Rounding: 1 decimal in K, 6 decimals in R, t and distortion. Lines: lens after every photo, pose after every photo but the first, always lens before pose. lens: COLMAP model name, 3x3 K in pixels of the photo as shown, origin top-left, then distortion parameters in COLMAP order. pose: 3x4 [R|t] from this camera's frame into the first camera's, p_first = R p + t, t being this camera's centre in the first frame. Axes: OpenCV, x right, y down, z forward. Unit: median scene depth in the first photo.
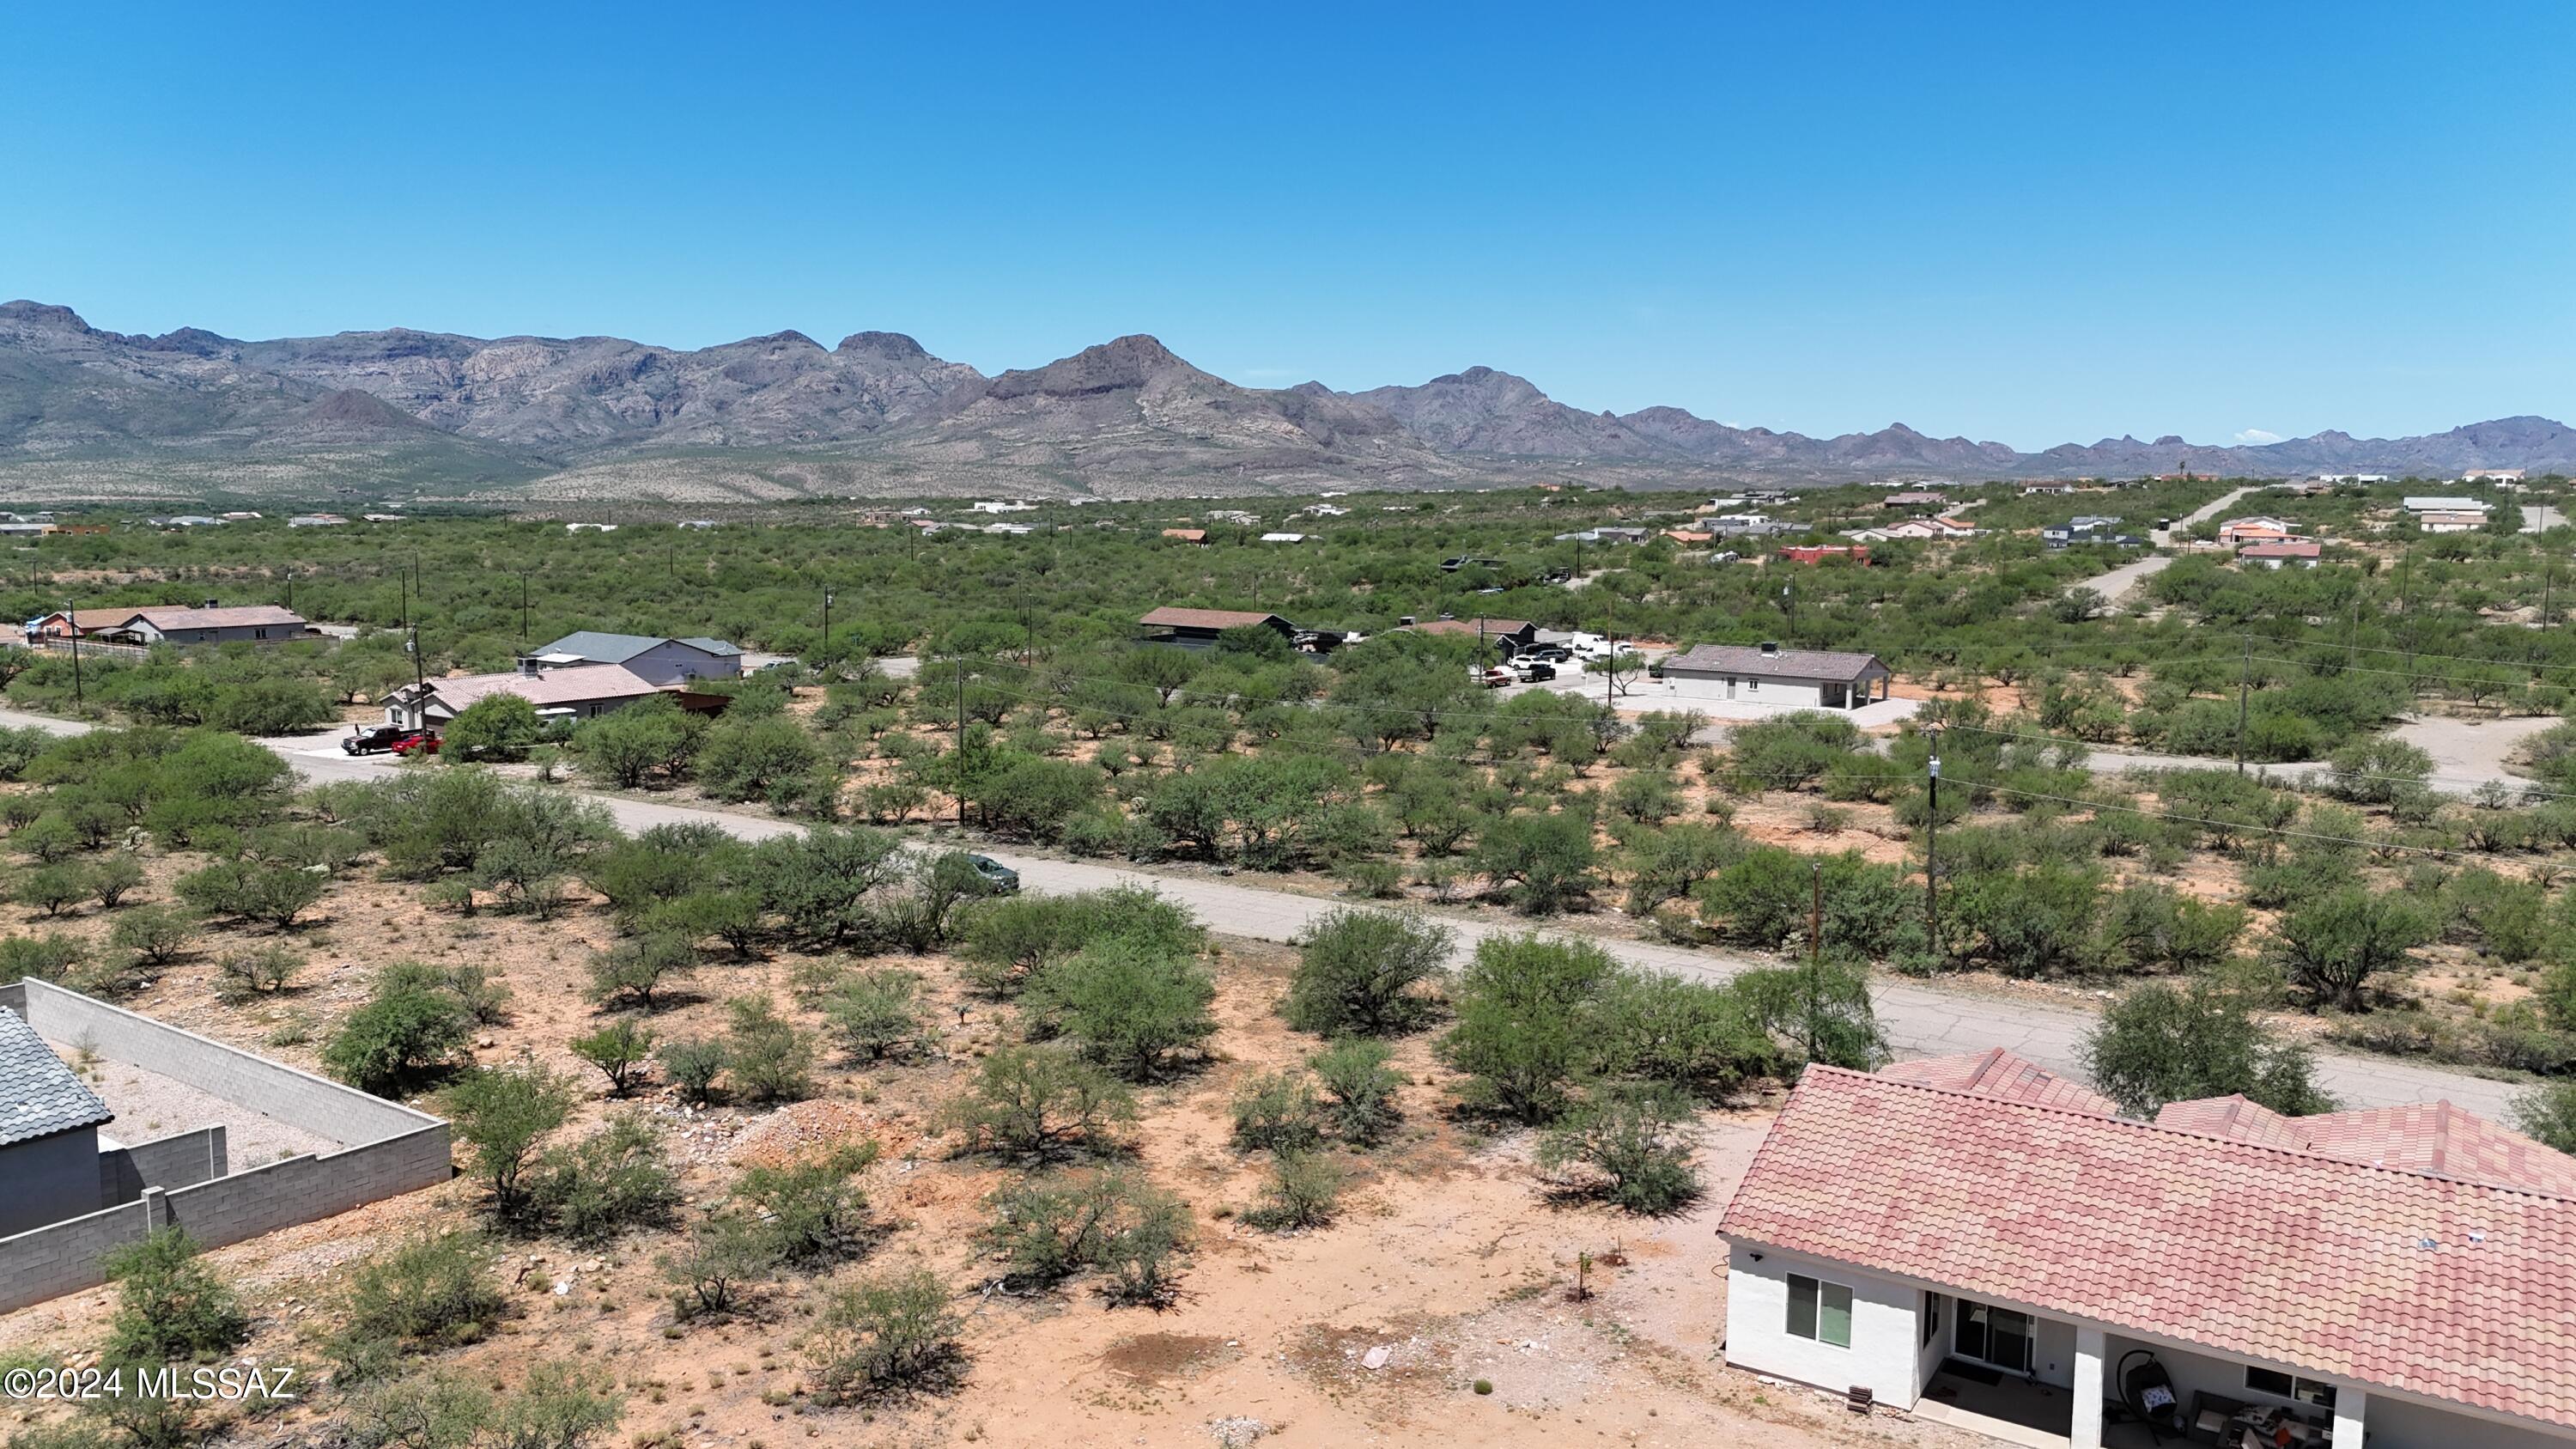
lens RADIAL K [[1887.5, 0, 1288.4], [0, 1887.5, 742.1], [0, 0, 1]] dist [0.070926, -0.063628]
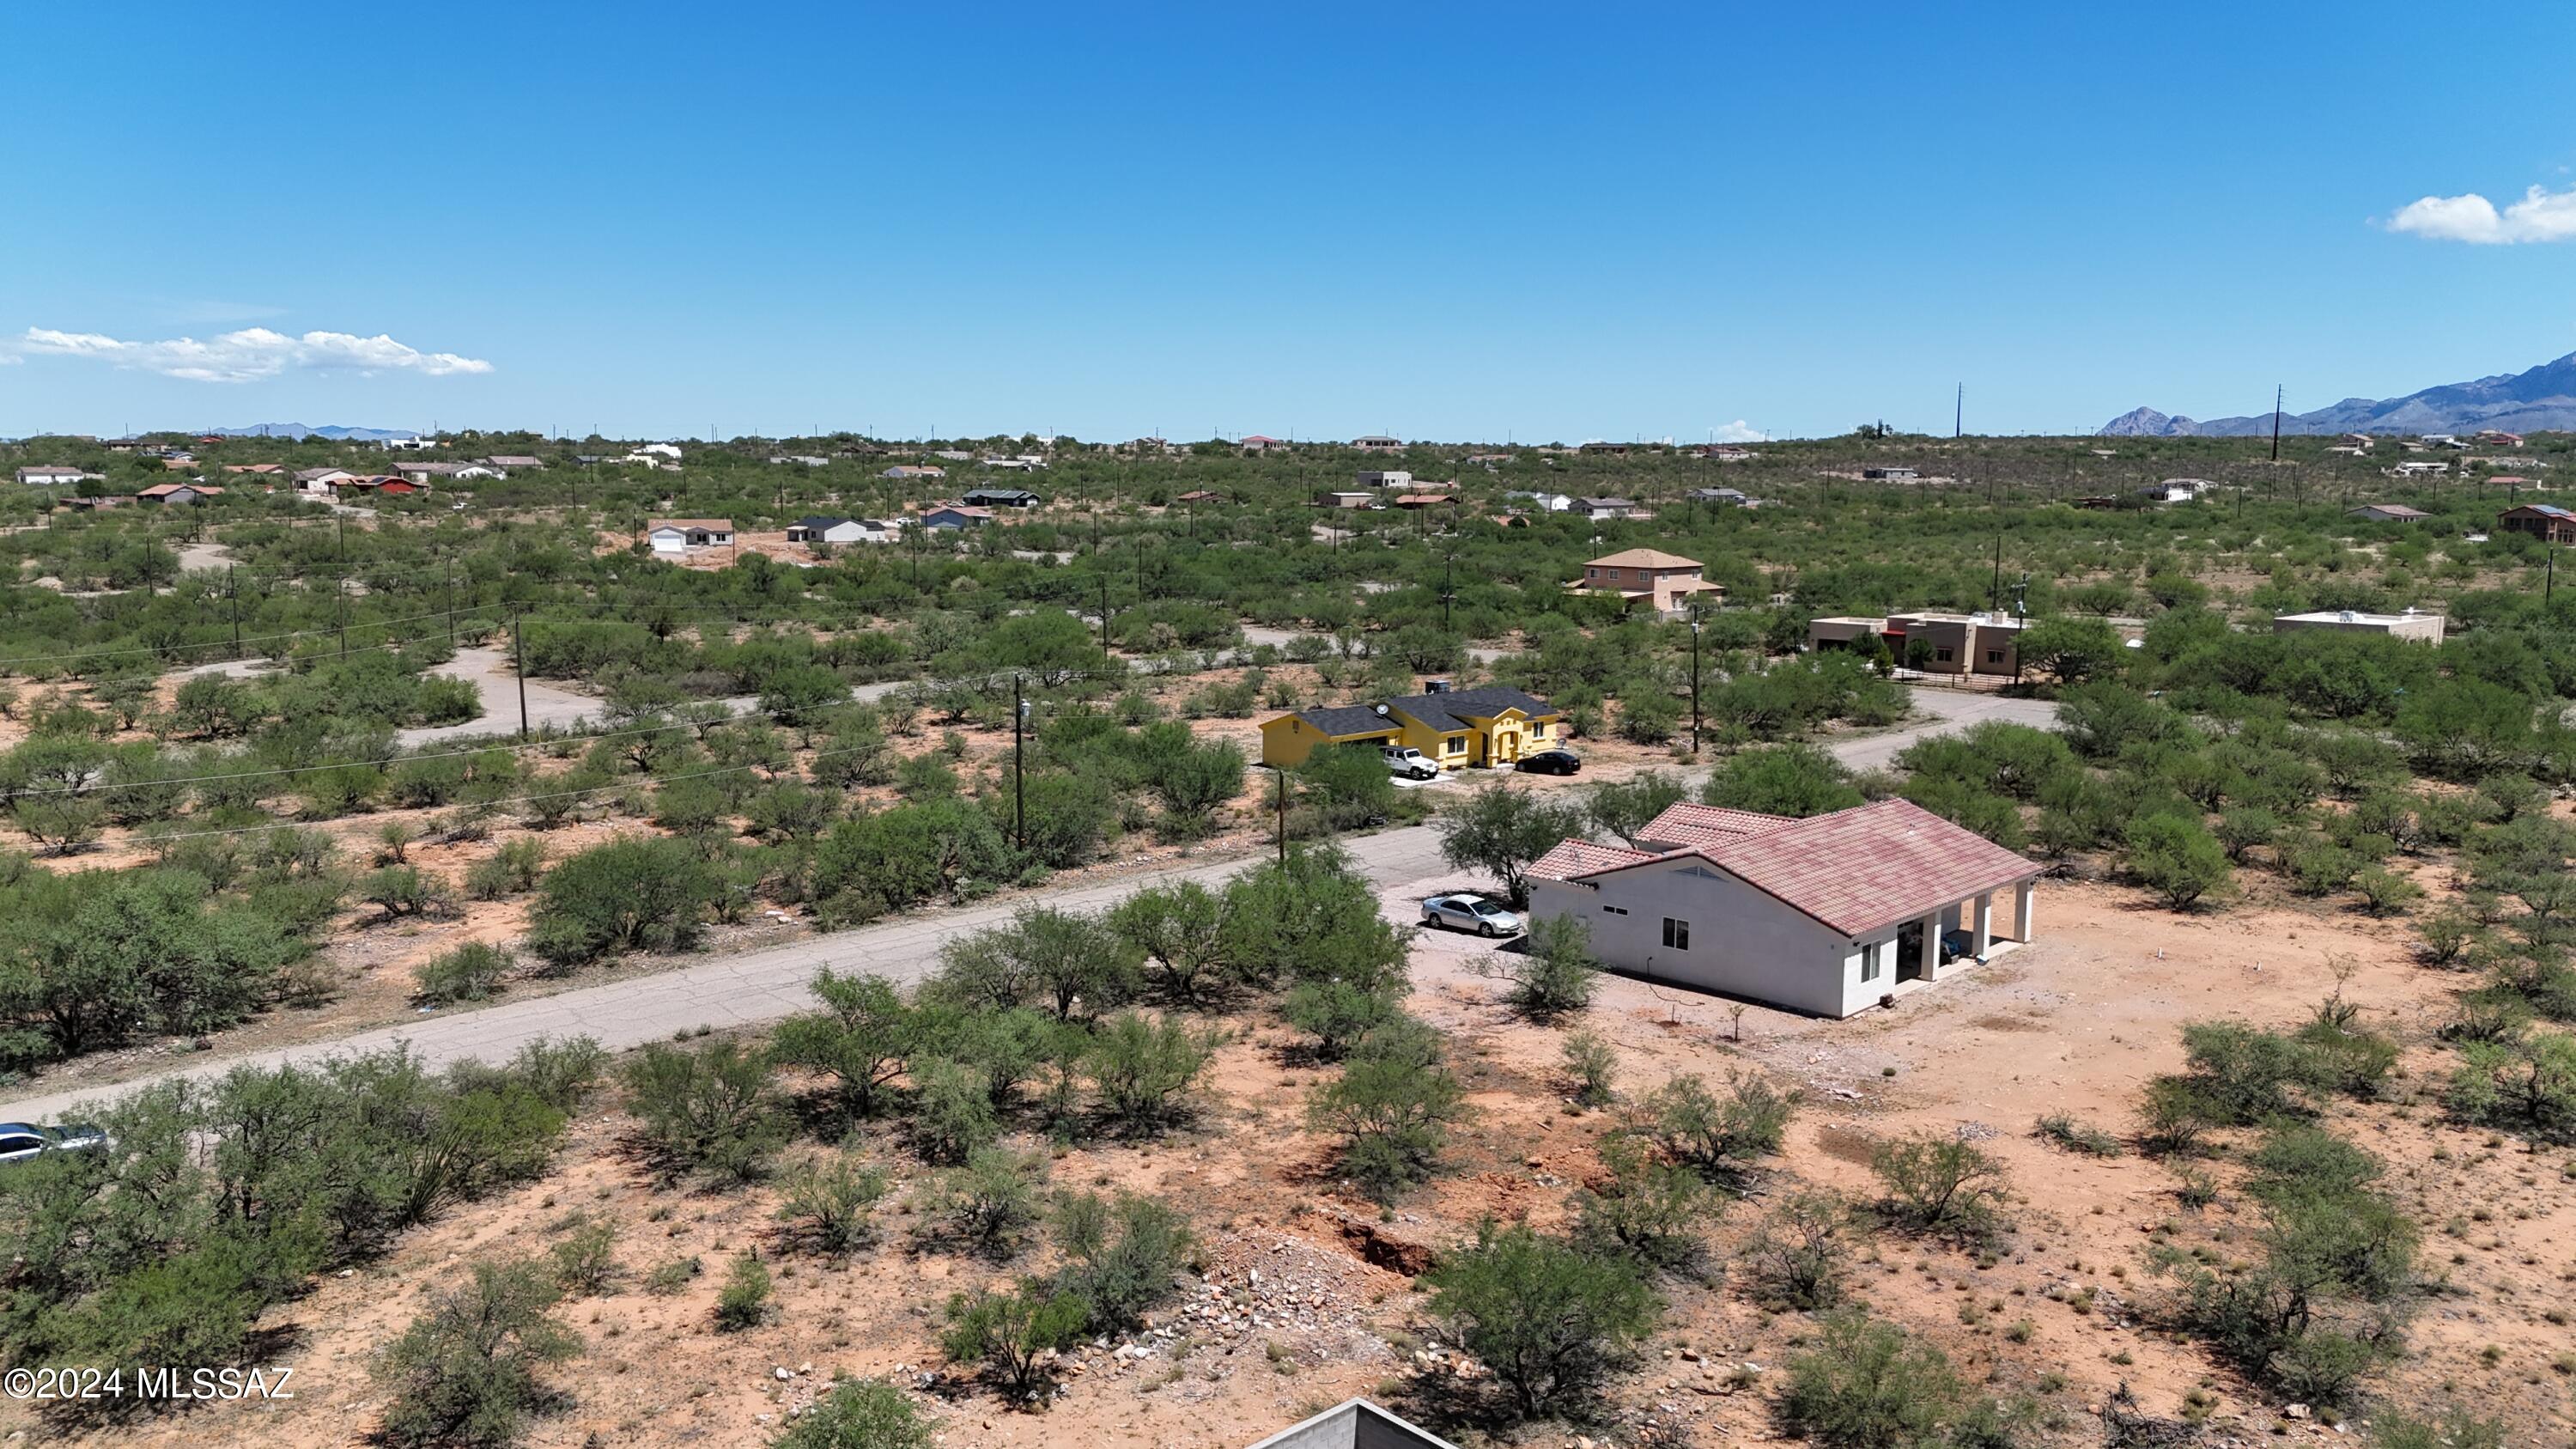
lens RADIAL K [[1887.5, 0, 1288.4], [0, 1887.5, 742.1], [0, 0, 1]] dist [0.070926, -0.063628]
pose [[0.192181, -0.143128, 0.970866, -0.249209], [0.127729, 0.984540, 0.119861, -0.027450], [-0.973012, 0.100973, 0.207491, 0.200233]]
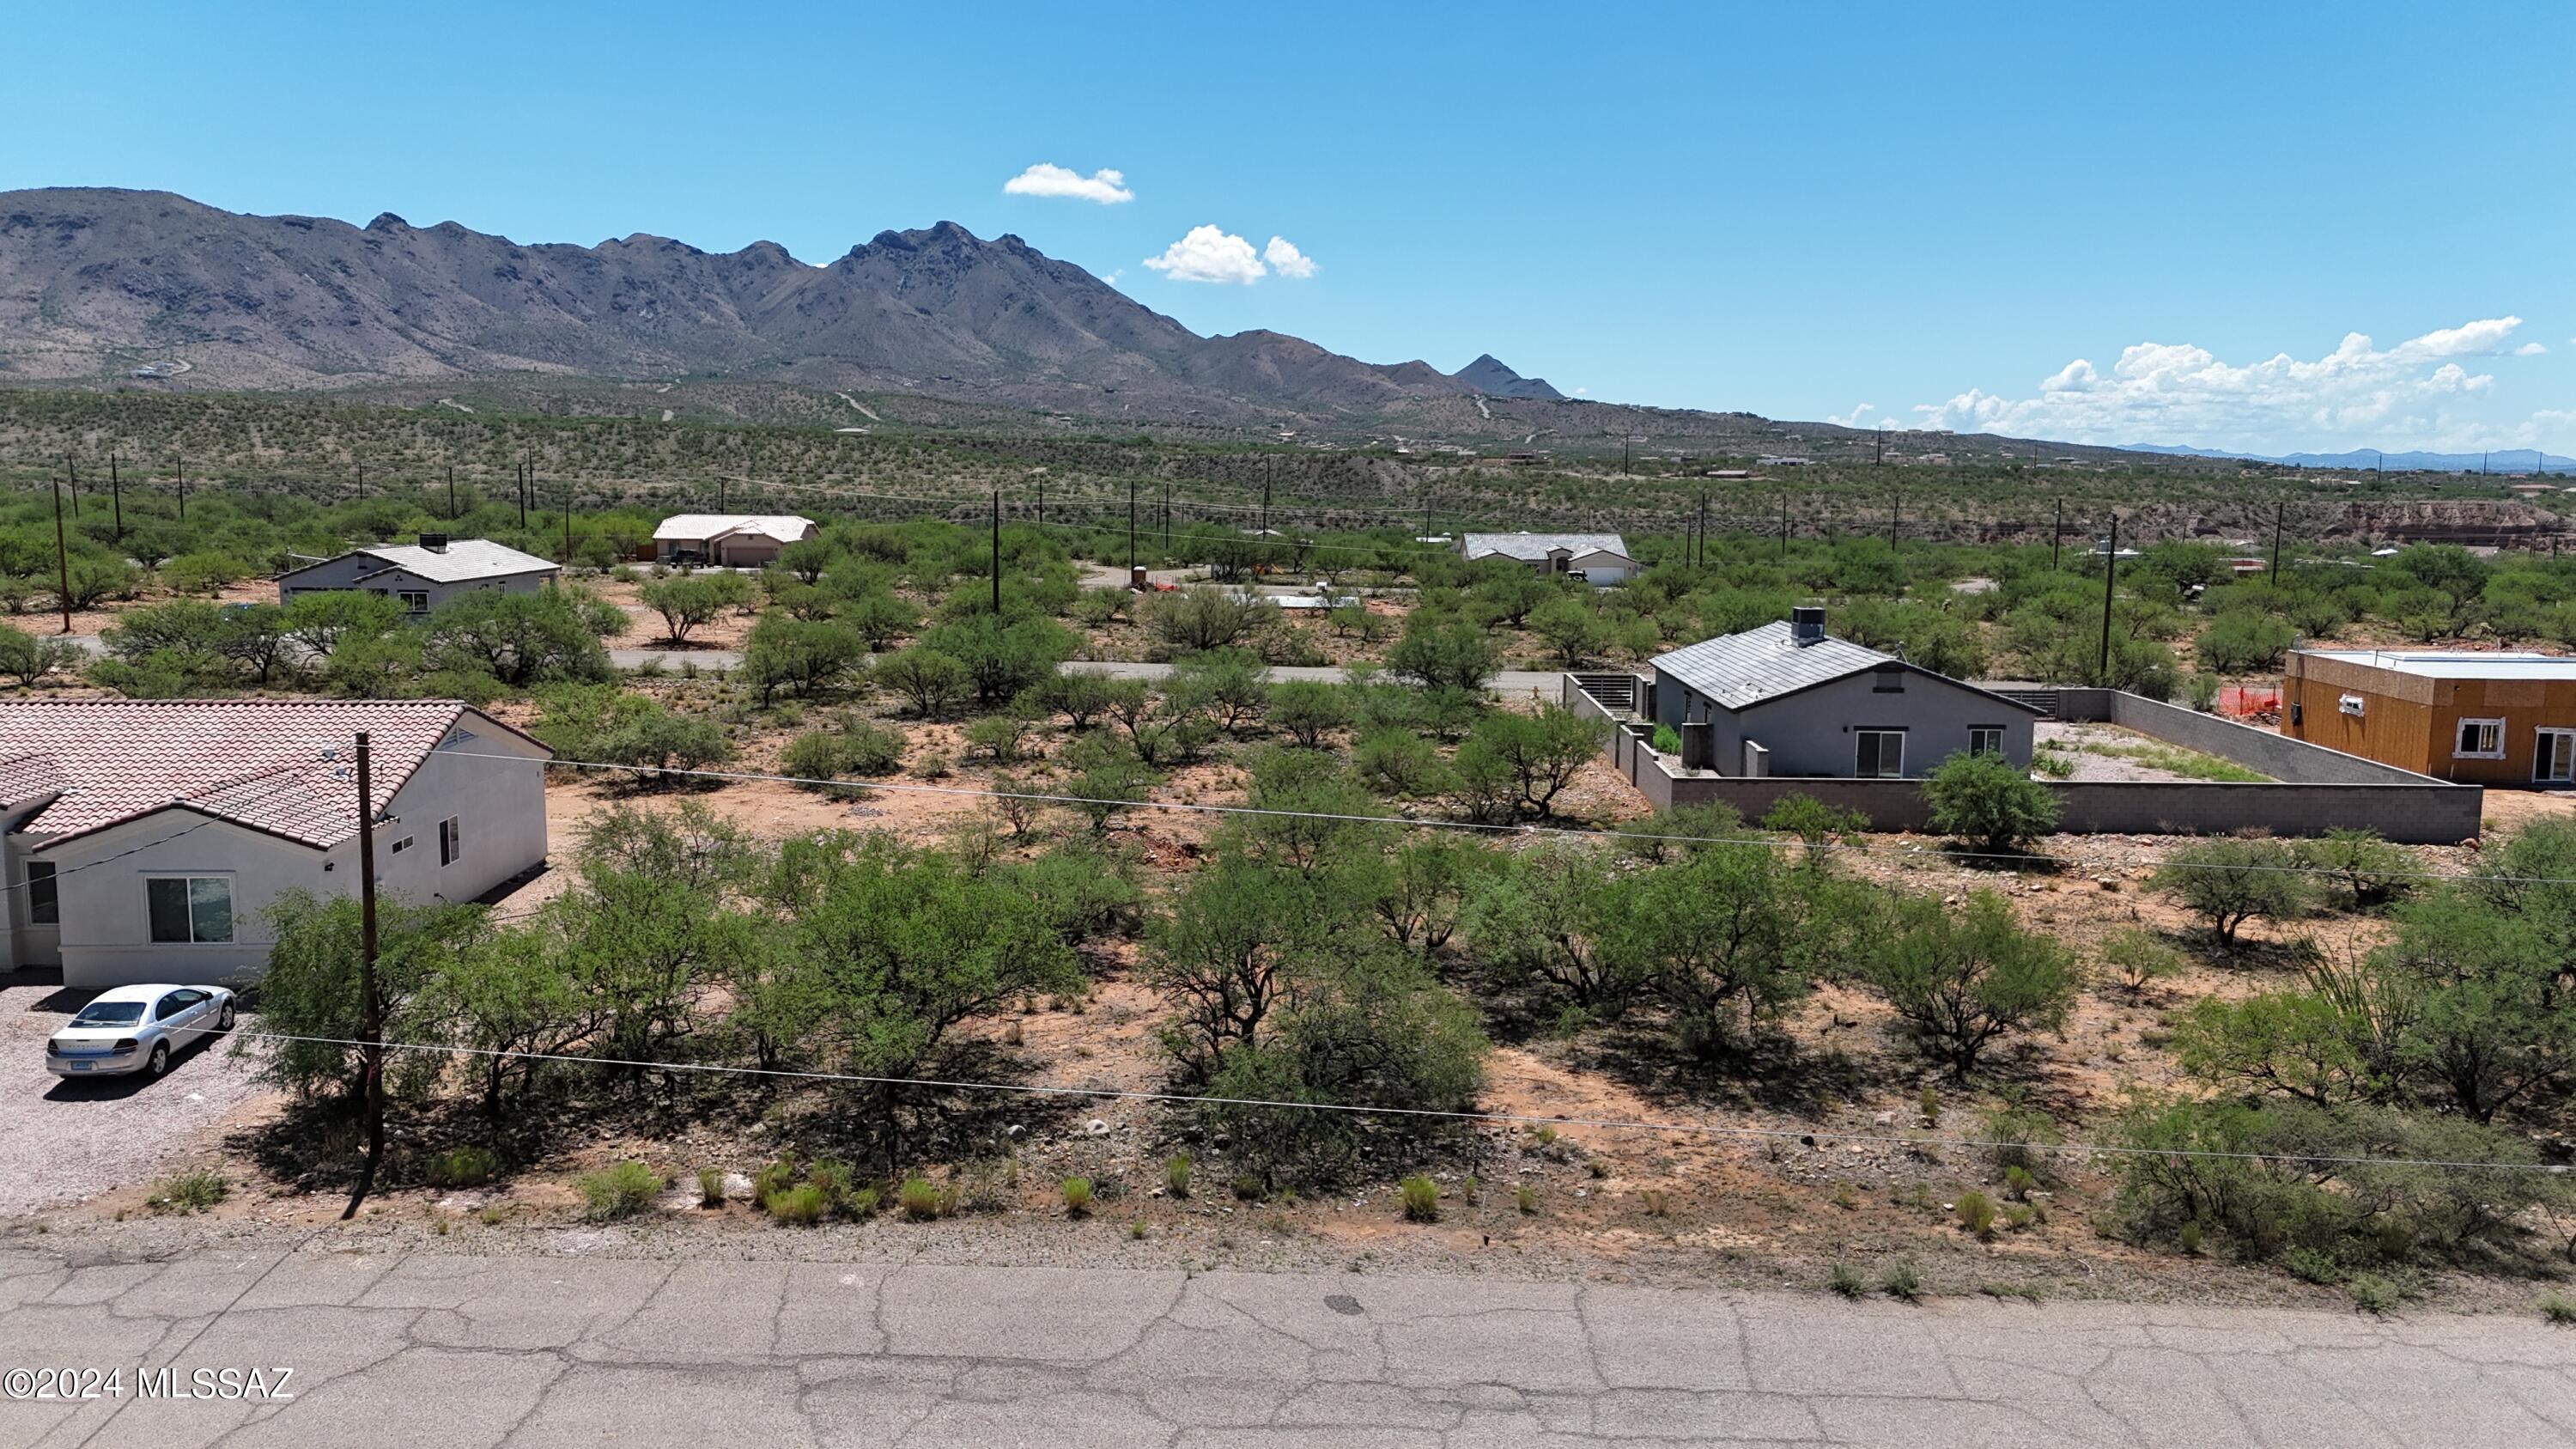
lens RADIAL K [[1883.0, 0, 1287.5], [0, 1883.0, 732.4], [0, 0, 1]] dist [0.074585, -0.066044]
pose [[-0.819518, 0.065638, -0.569282, 0.099431], [-0.091713, 0.965591, 0.243358, -0.020882], [0.565667, 0.251647, -0.785299, 0.414095]]
